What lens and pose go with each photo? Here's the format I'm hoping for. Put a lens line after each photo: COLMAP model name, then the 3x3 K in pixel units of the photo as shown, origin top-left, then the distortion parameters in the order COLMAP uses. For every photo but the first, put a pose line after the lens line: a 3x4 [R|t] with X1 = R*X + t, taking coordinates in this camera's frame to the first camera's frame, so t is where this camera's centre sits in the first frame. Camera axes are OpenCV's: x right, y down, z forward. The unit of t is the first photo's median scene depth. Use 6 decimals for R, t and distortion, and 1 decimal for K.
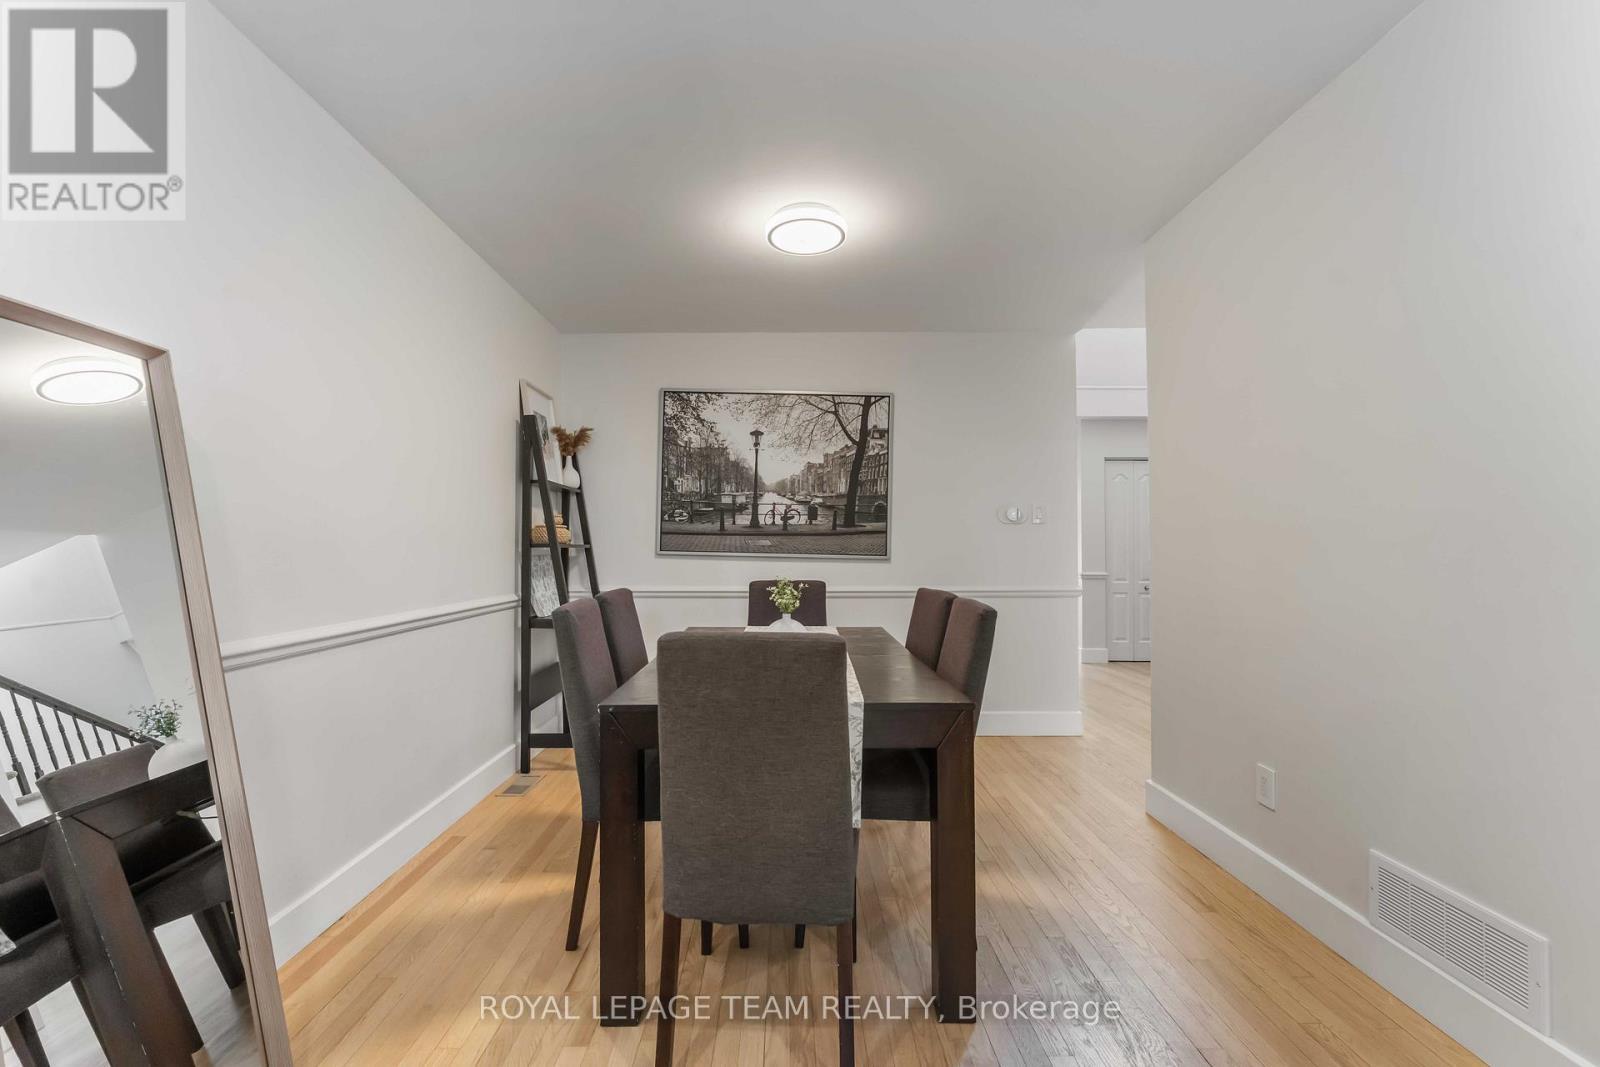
lens RADIAL K [[650.4, 0, 761.1], [0, 650.4, 535.8], [0, 0, 1]] dist [0.012725, -0.000213]
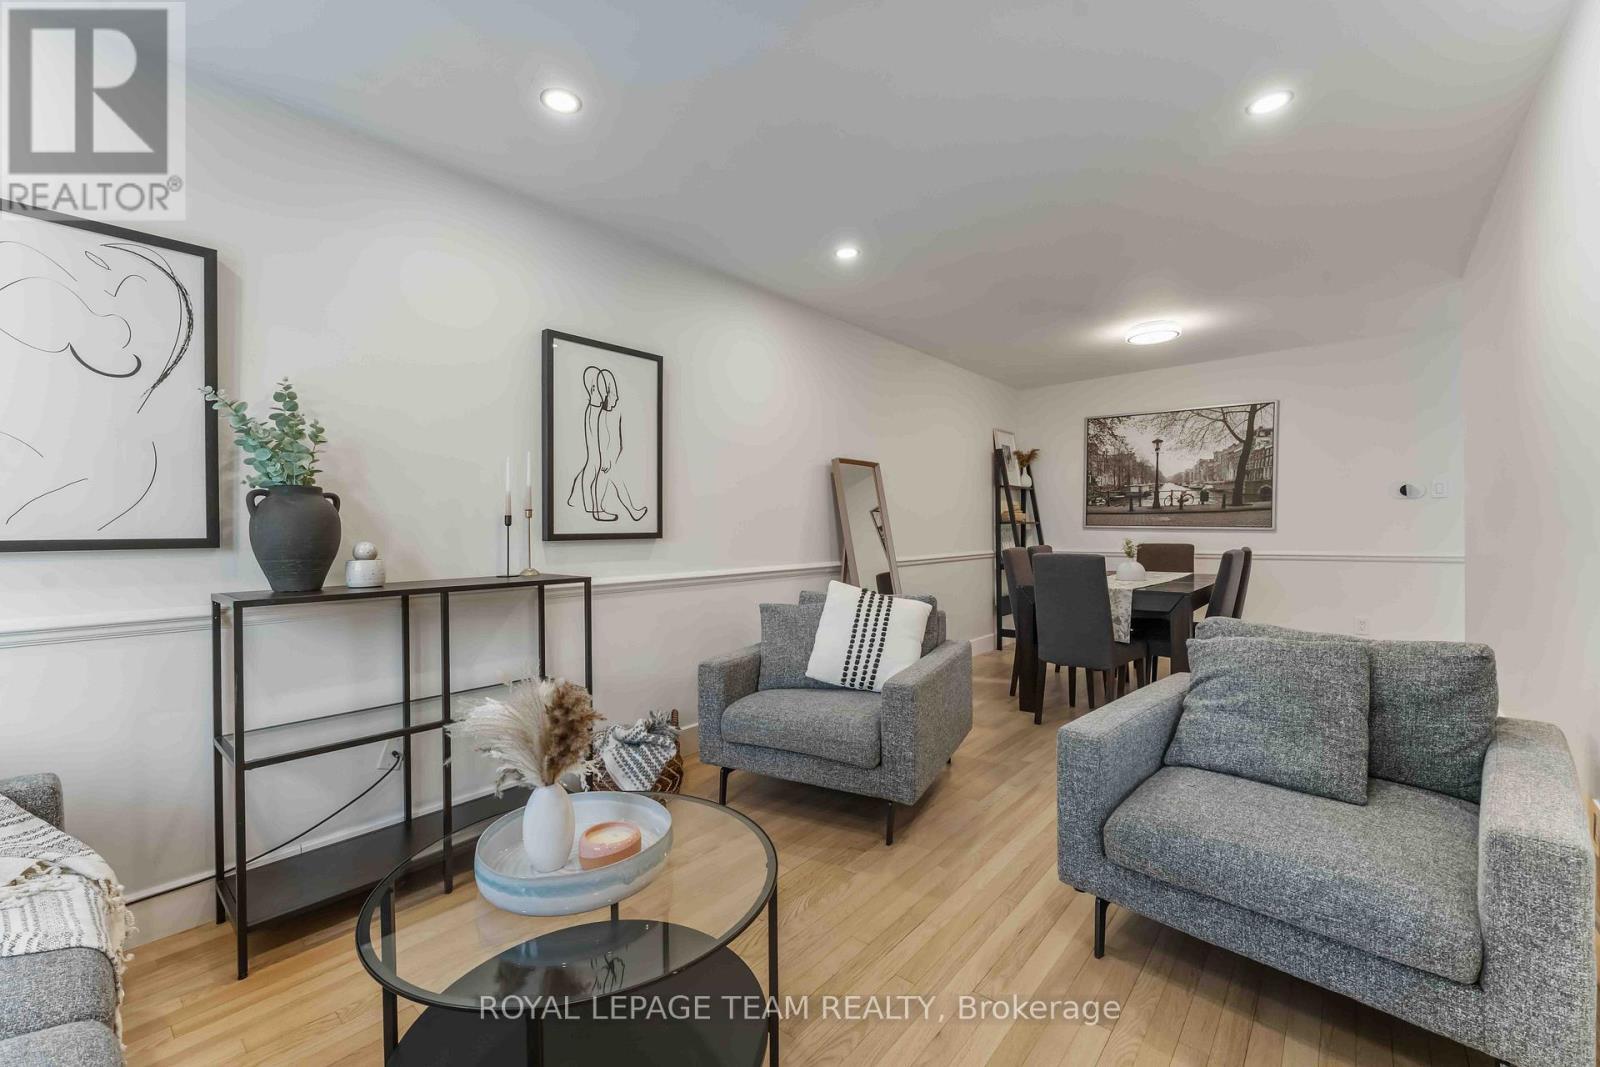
lens RADIAL K [[650.4, 0, 801.1], [0, 650.4, 530.3], [0, 0, 1]] dist [0.012725, -0.000213]
pose [[0.770500, -0.004718, -0.637423, 0.300457], [0.027803, 0.999270, 0.026212, -0.023245], [0.636834, -0.037919, 0.770068, -0.593664]]
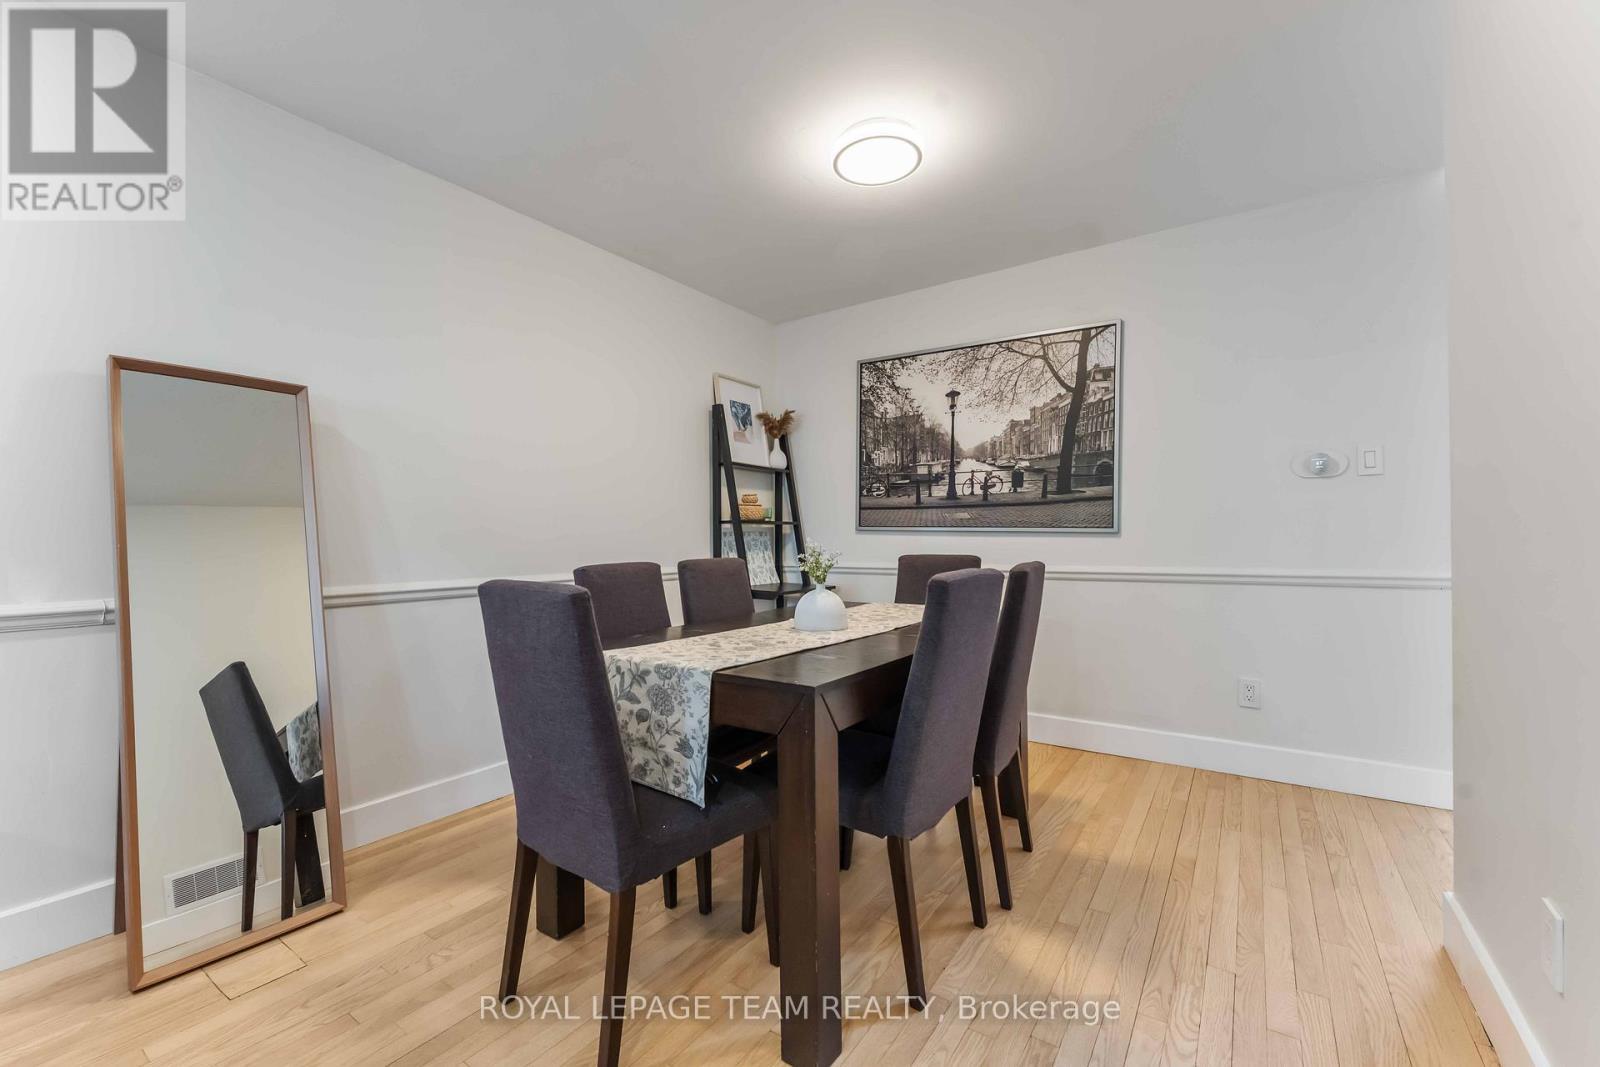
lens RADIAL K [[650.4, 0, 796.9], [0, 650.4, 536.2], [0, 0, 1]] dist [0.012725, -0.000213]
pose [[0.827588, -0.008280, -0.561275, 0.318927], [0.024522, 0.999470, 0.021413, 0.014204], [0.560801, -0.031485, 0.827352, 0.128419]]
